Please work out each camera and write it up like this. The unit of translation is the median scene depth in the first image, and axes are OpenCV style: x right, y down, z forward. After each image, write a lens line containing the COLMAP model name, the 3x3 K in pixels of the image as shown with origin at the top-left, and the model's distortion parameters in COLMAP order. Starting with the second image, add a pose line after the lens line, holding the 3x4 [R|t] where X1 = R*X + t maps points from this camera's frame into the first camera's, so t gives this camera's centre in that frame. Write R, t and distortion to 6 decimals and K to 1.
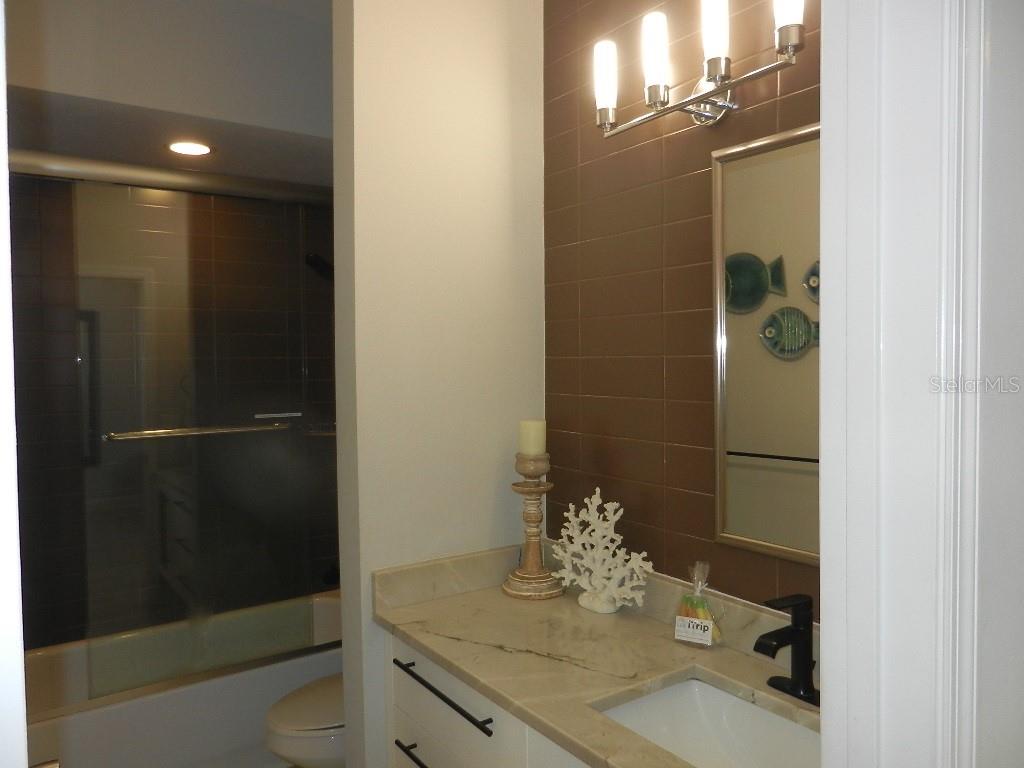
lens RADIAL K [[750.9, 0, 515.6], [0, 750.9, 390.5], [0, 0, 1]] dist [0.002359, 0.015638]
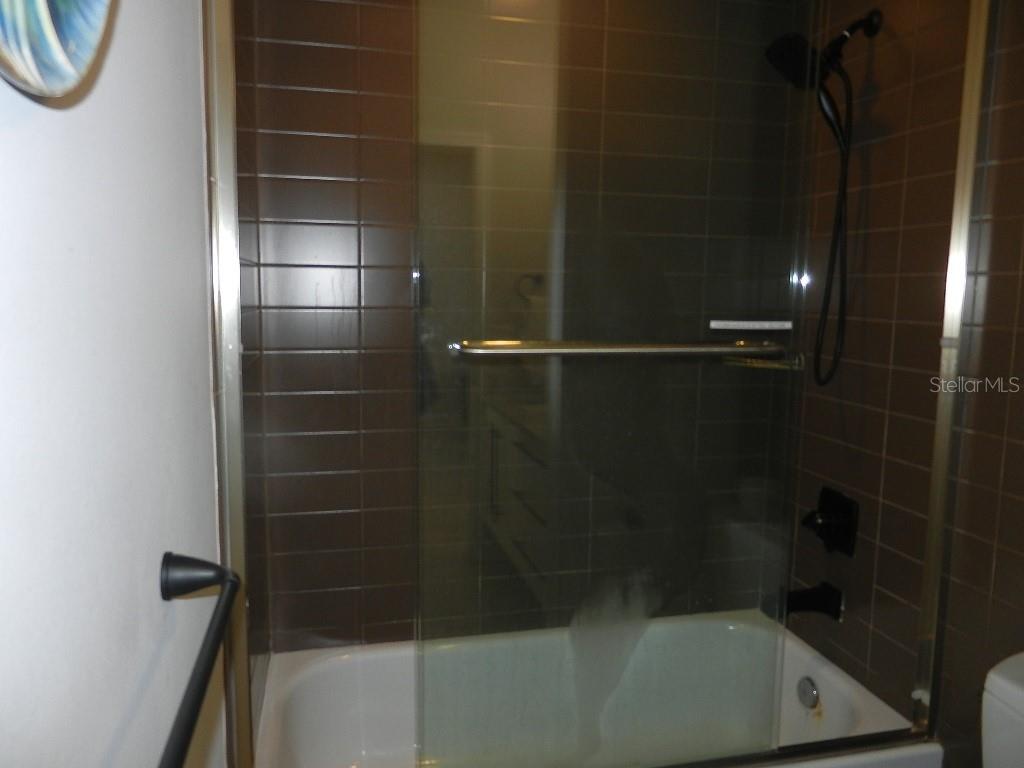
lens RADIAL K [[750.9, 0, 511.4], [0, 750.9, 381.8], [0, 0, 1]] dist [0.002359, 0.015638]
pose [[0.931525, 0.064890, -0.357842, -0.207876], [-0.032435, 0.994856, 0.095971, 0.020177], [0.362228, -0.077793, 0.928837, 0.340190]]
